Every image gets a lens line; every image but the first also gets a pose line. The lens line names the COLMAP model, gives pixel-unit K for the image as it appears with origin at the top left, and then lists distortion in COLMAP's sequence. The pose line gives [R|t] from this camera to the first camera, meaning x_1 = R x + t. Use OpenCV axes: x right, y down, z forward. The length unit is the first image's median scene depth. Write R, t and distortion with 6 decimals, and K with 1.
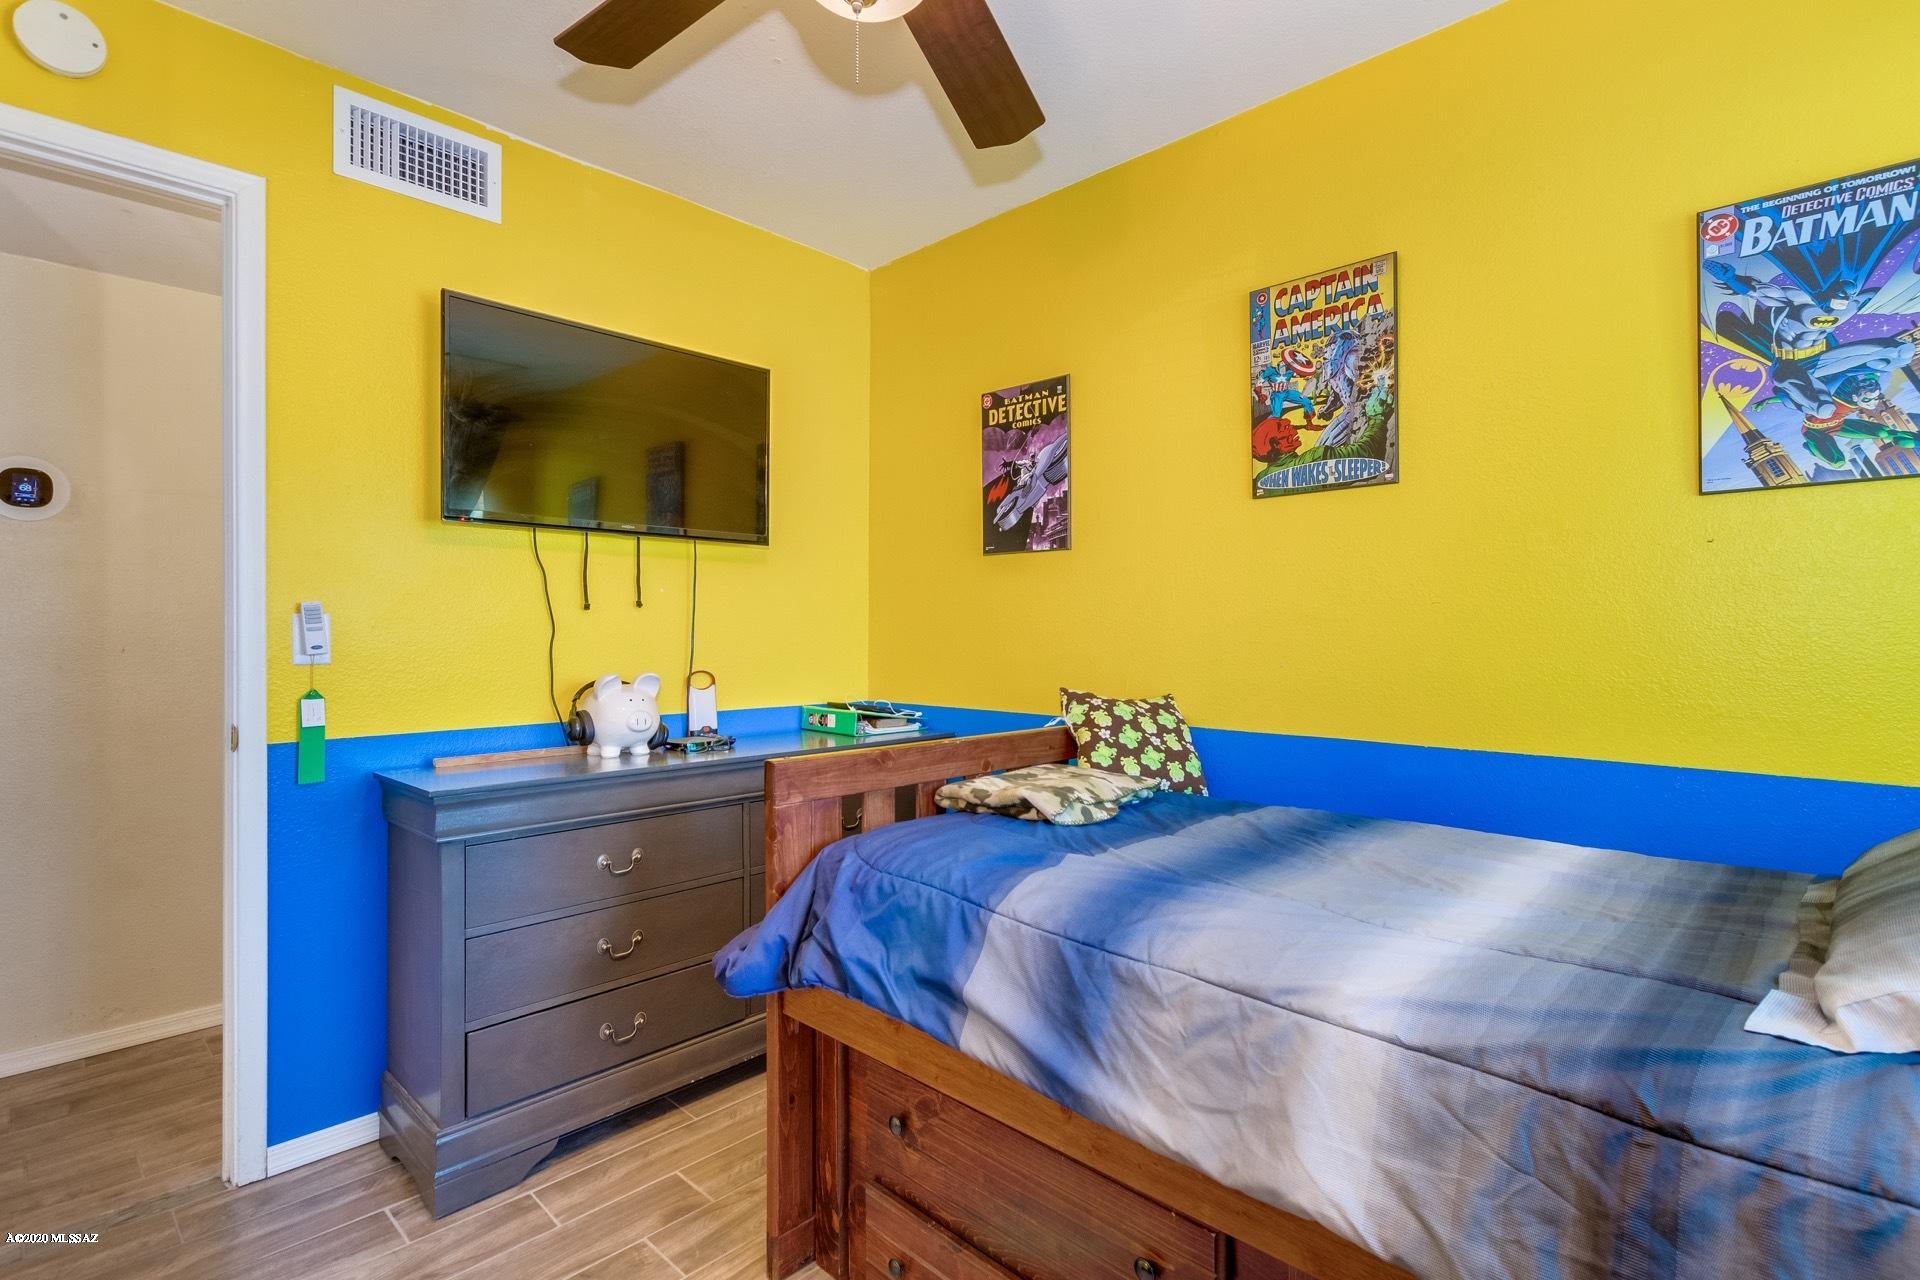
lens RADIAL K [[904.5, 0, 954.7], [0, 904.5, 635.3], [0, 0, 1]] dist [0.005586, -0.001057]
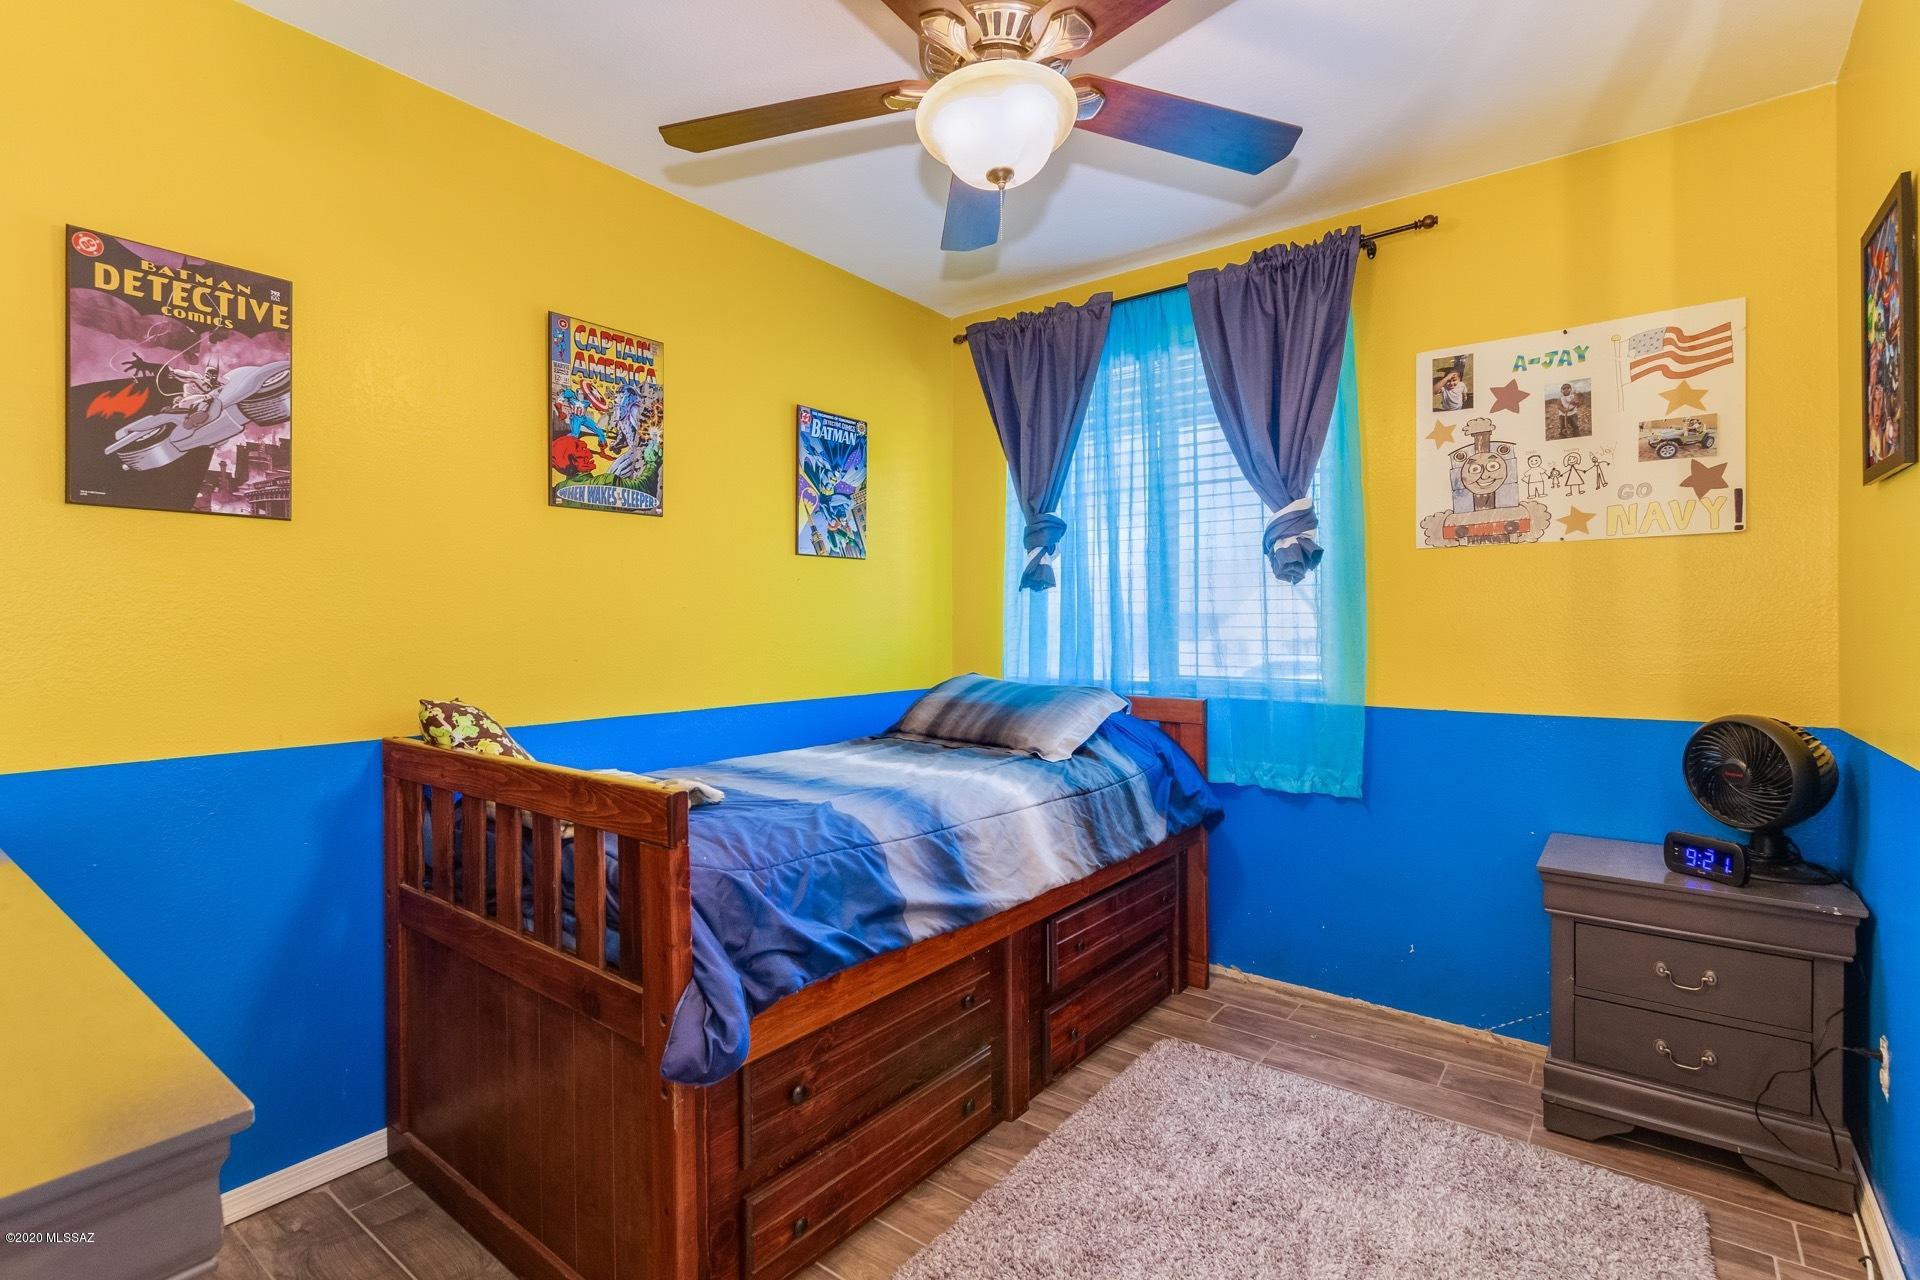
lens RADIAL K [[904.5, 0, 967.0], [0, 904.5, 631.3], [0, 0, 1]] dist [0.005586, -0.001057]
pose [[-0.117674, -0.004063, 0.993044, -0.827683], [0.013640, 0.999891, 0.005708, -0.002326], [-0.992959, 0.014216, -0.117606, 0.673704]]
